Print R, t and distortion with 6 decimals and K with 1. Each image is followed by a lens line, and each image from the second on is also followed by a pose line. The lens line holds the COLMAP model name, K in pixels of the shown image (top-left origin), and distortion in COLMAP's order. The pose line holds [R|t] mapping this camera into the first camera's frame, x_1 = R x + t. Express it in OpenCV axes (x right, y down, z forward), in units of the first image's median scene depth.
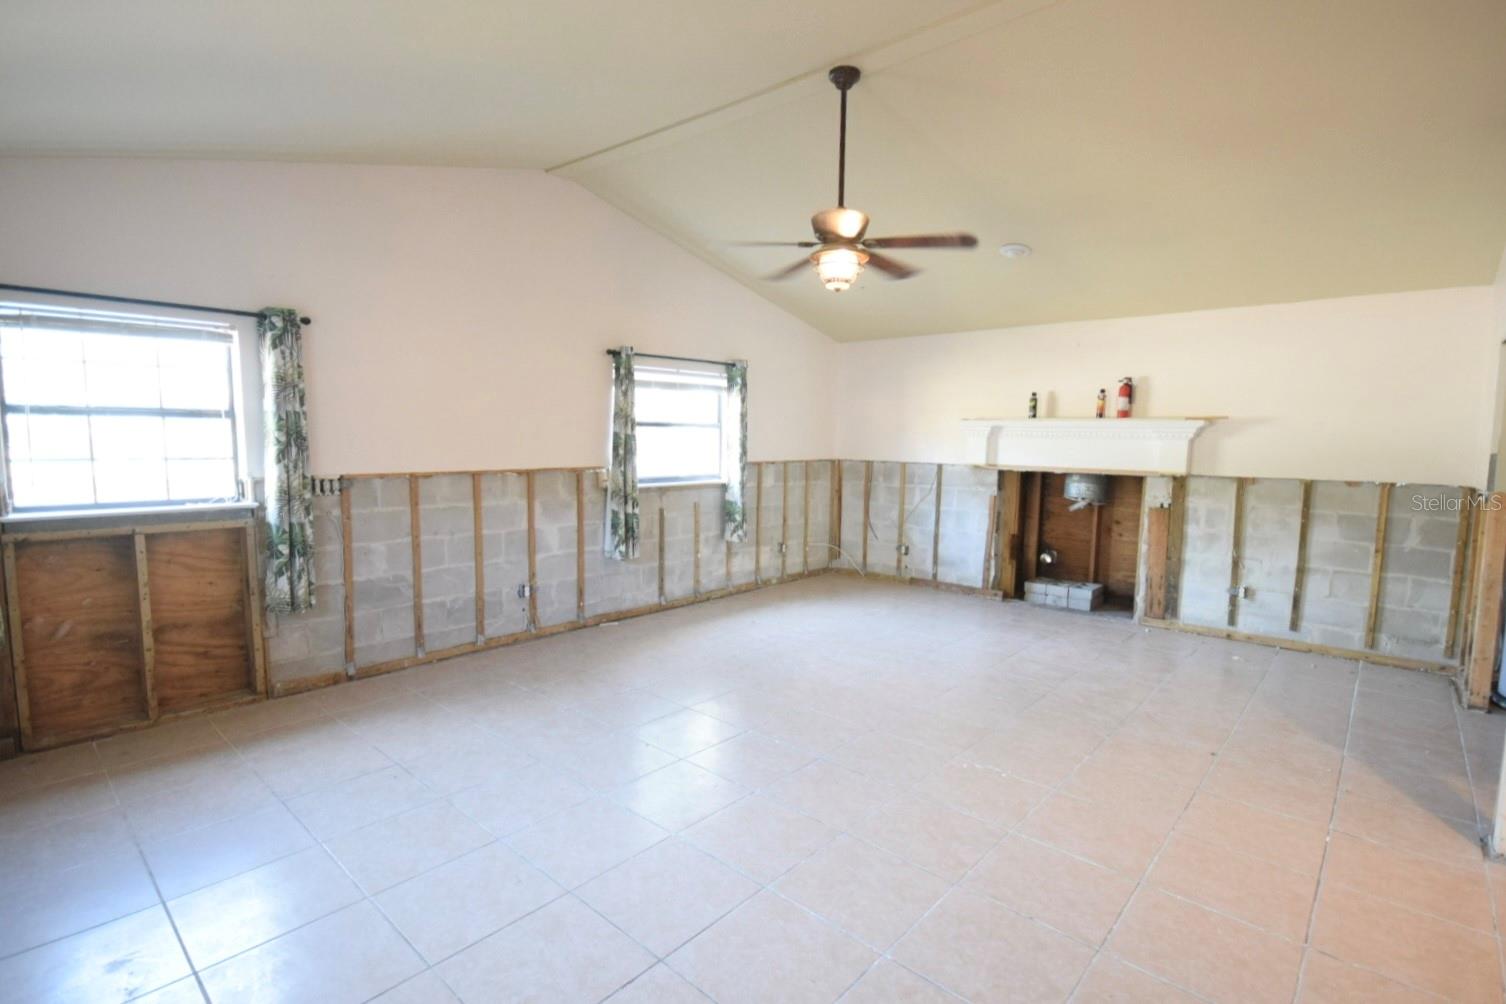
lens RADIAL K [[719.7, 0, 762.1], [0, 719.7, 505.8], [0, 0, 1]] dist [0.005923, 0.000850]
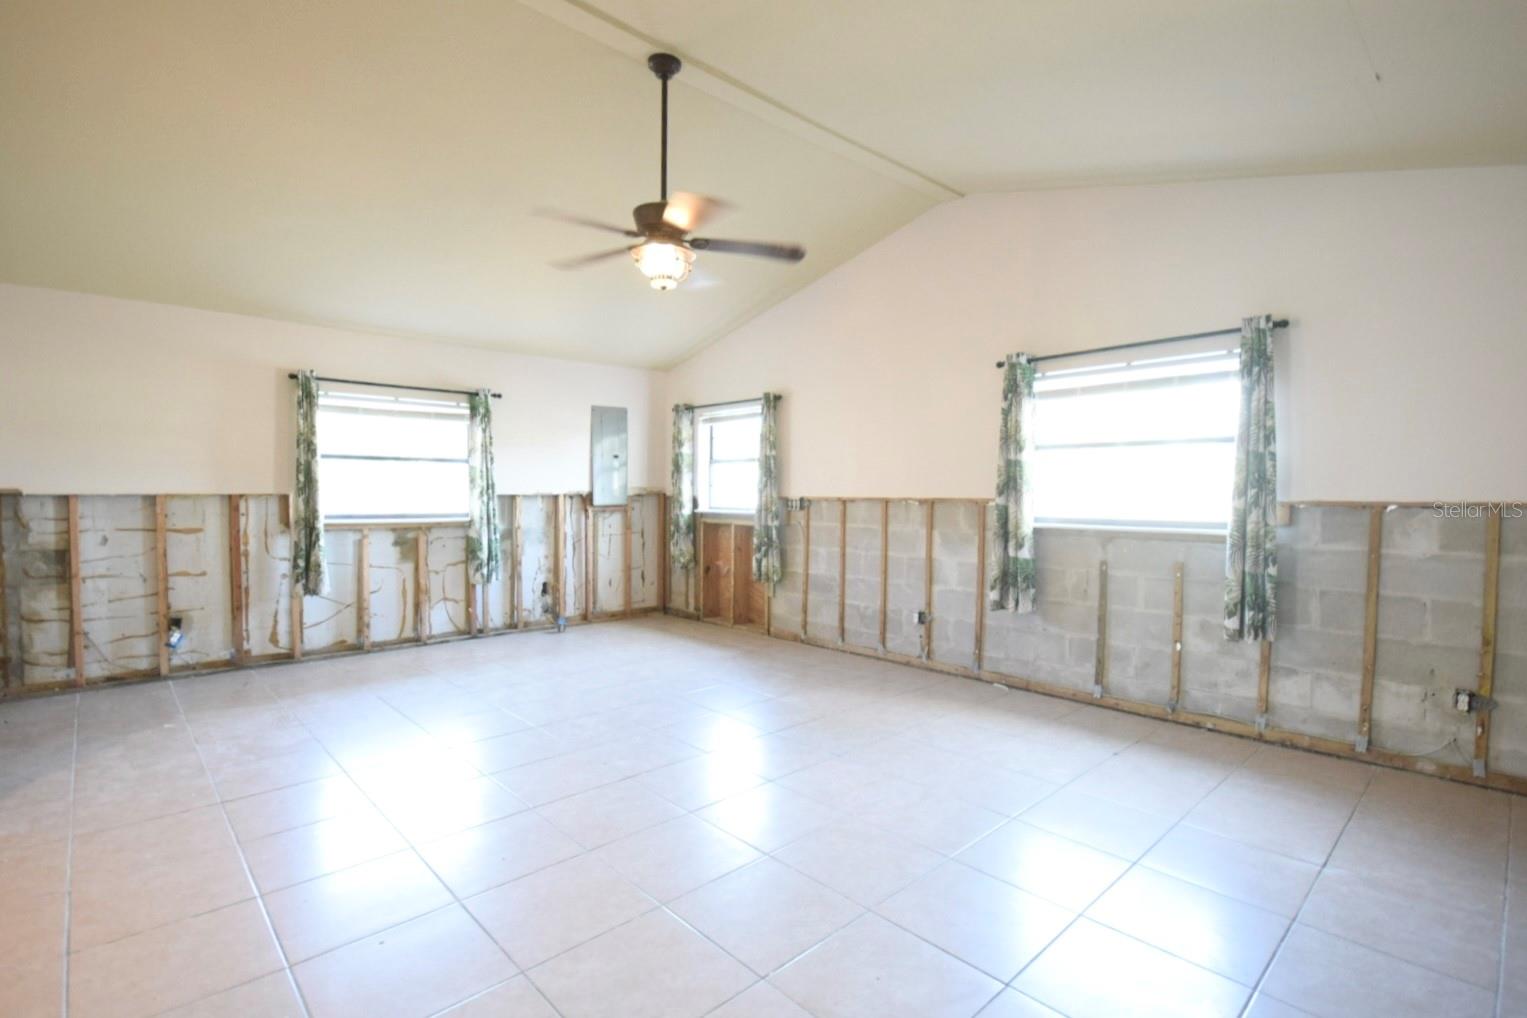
lens RADIAL K [[729.8, 0, 774.4], [0, 729.8, 510.1], [0, 0, 1]] dist [0.005923, 0.000850]
pose [[-0.084434, 0.009185, -0.996387, 0.610018], [-0.104878, 0.994321, 0.018054, -0.025813], [0.990894, 0.106023, -0.082992, 0.736043]]
